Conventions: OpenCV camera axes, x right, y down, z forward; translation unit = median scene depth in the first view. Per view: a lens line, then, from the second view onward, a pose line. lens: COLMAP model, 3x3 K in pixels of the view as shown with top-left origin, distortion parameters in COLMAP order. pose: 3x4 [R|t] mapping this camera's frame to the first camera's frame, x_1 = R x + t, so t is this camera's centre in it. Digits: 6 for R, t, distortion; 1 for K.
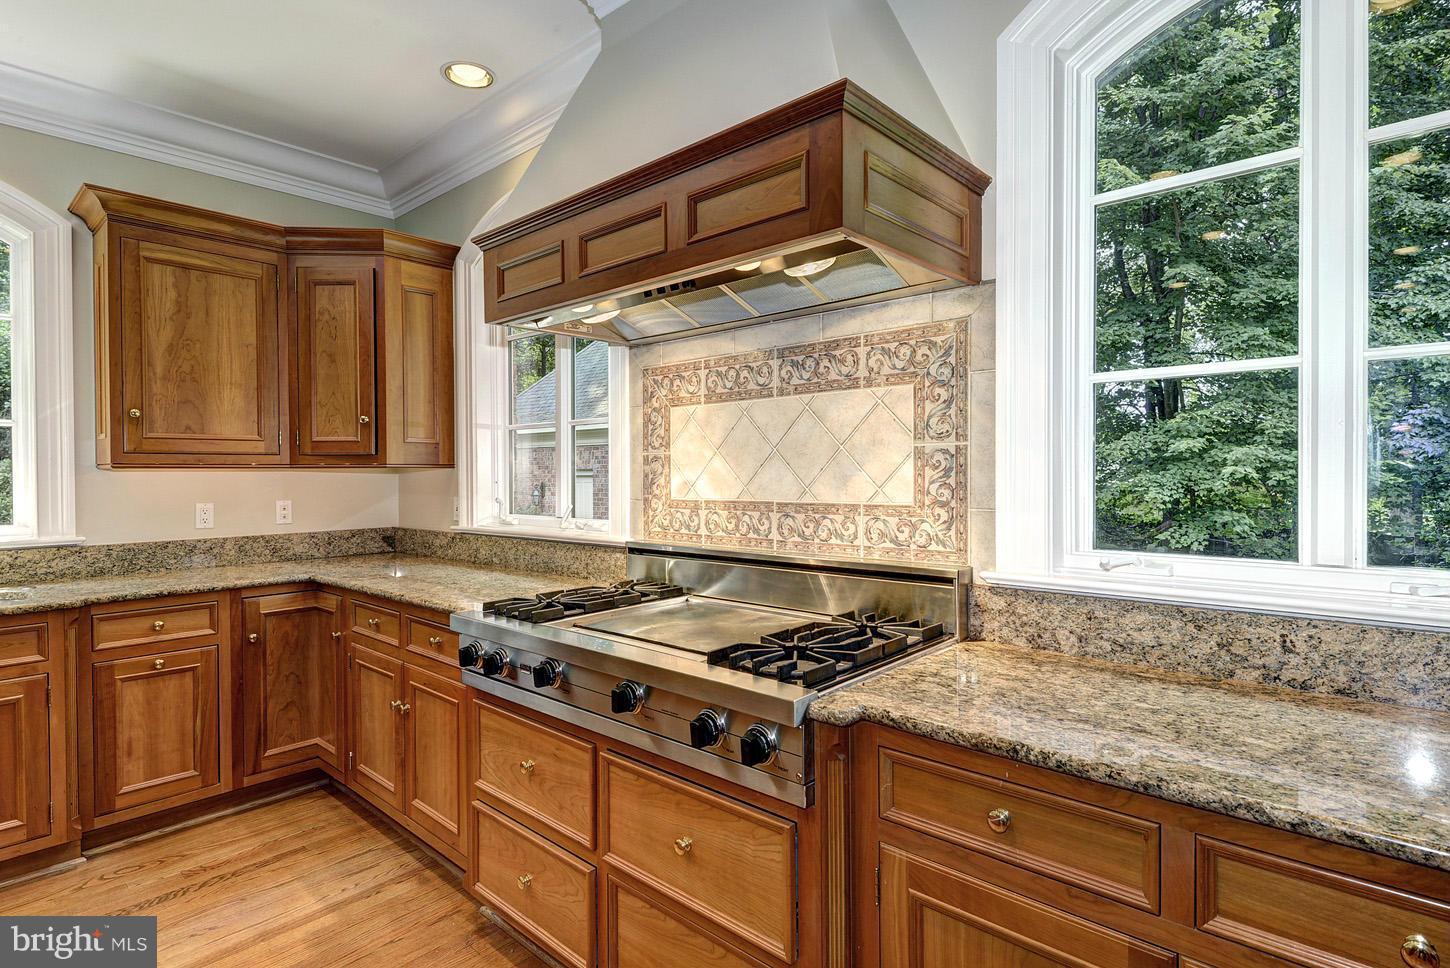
lens RADIAL K [[740.1, 0, 725.0], [0, 740.1, 484.0], [0, 0, 1]] dist [0.035189, 0.000371]
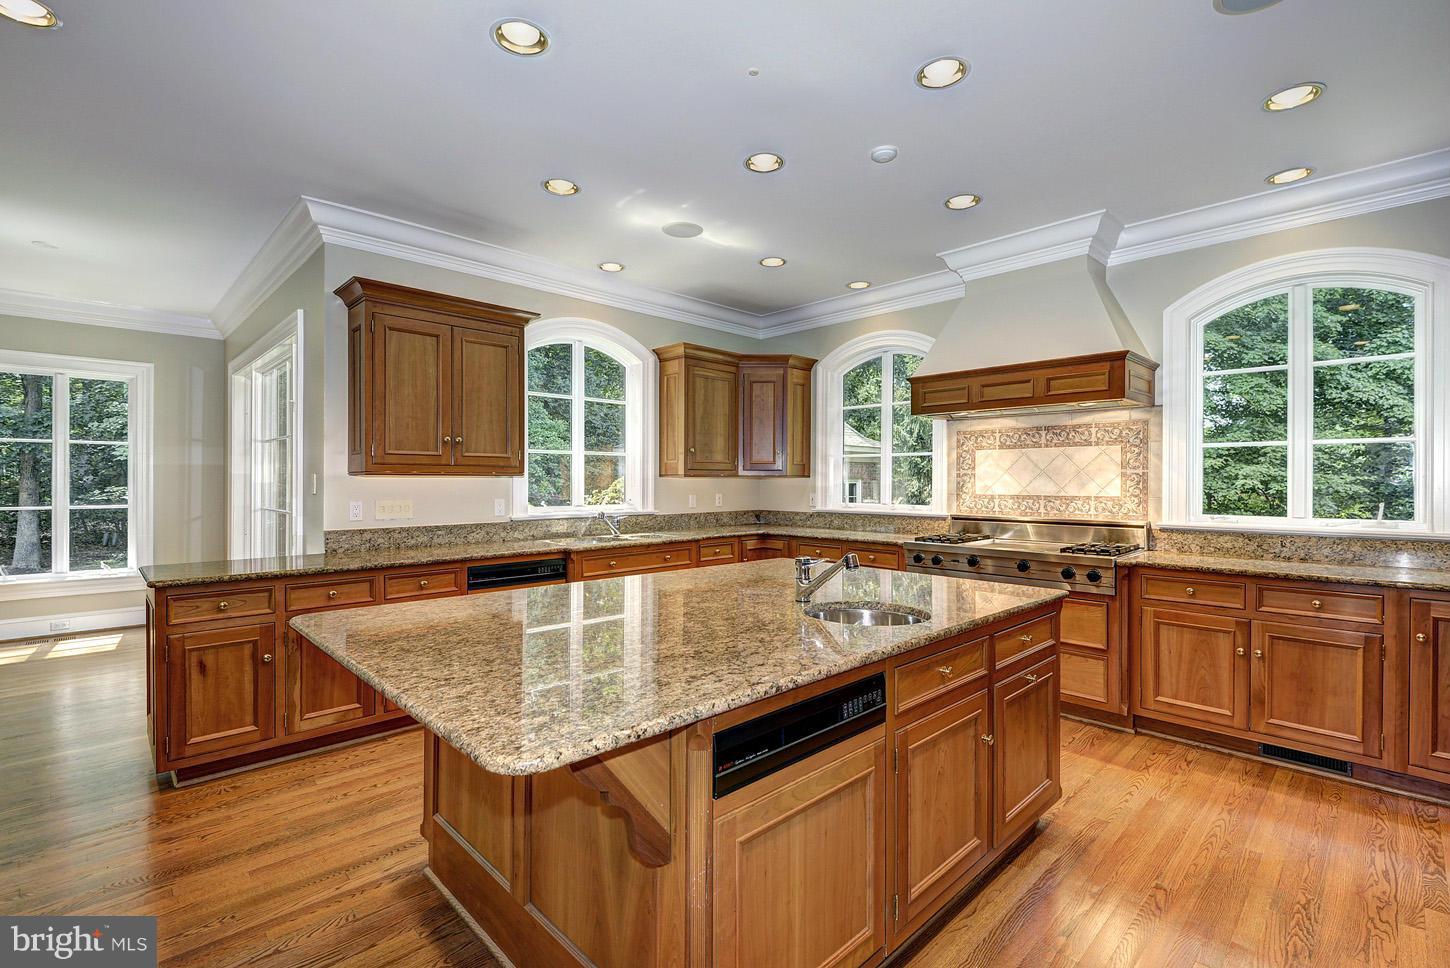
lens RADIAL K [[657.7, 0, 725.0], [0, 657.7, 484.0], [0, 0, 1]] dist [0.011686, -0.000772]
pose [[0.998141, 0.008939, -0.060289, -0.760761], [-0.009488, 0.999916, -0.008833, 0.016945], [0.060205, 0.009388, 0.998142, -1.022836]]
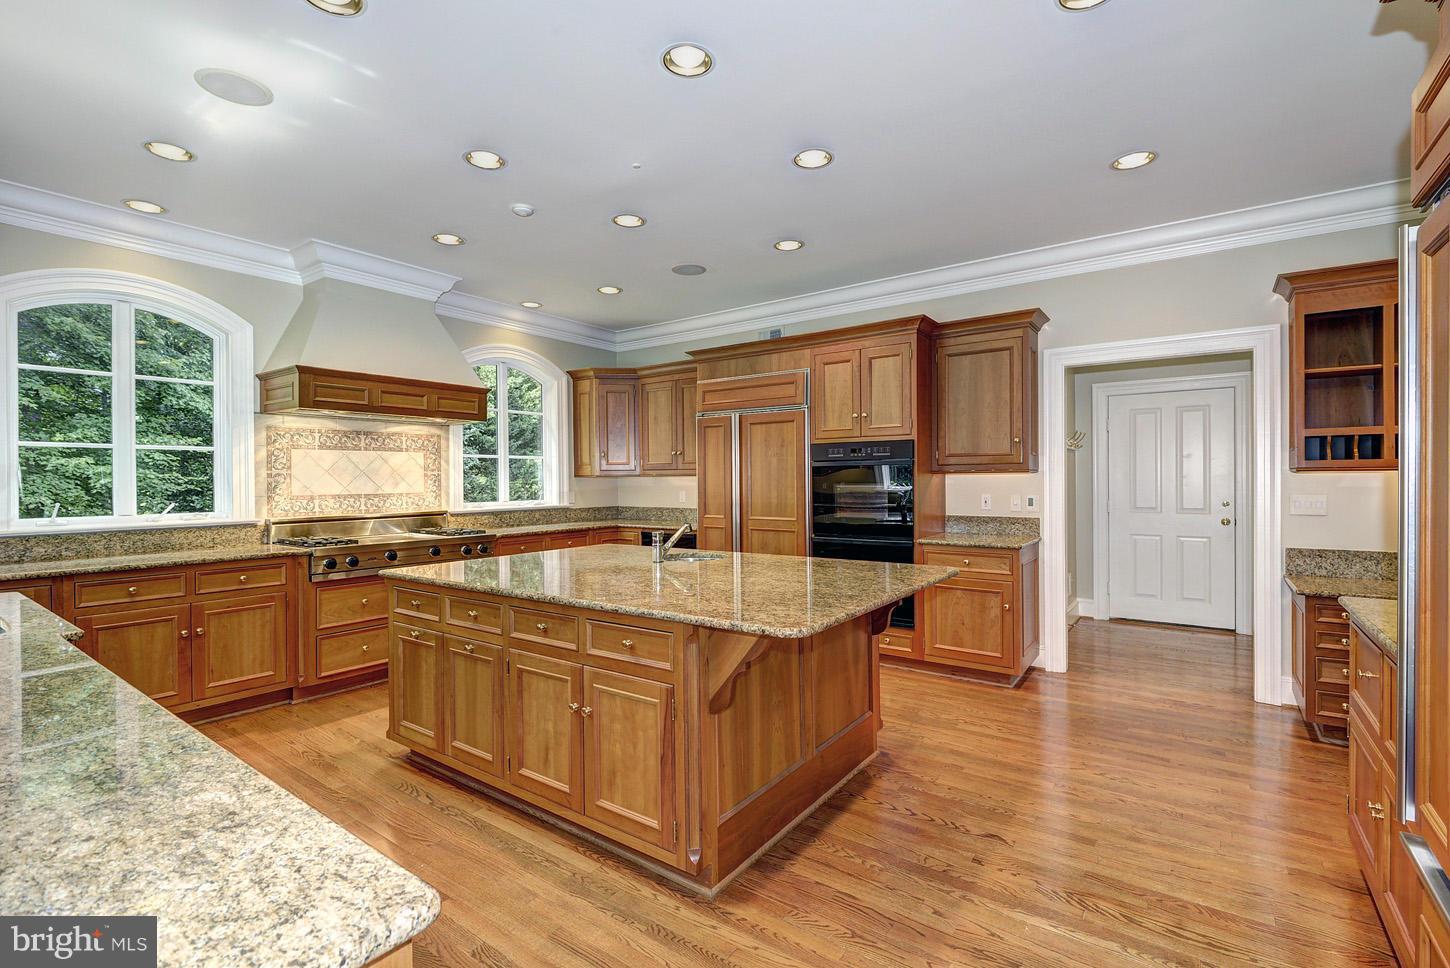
lens RADIAL K [[657.7, 0, 725.0], [0, 657.7, 484.0], [0, 0, 1]] dist [0.011686, -0.000772]
pose [[-0.109962, -0.004903, 0.993924, -2.224332], [0.017604, 0.999821, 0.006879, -0.002039], [-0.993780, 0.018253, -0.109857, 0.055050]]
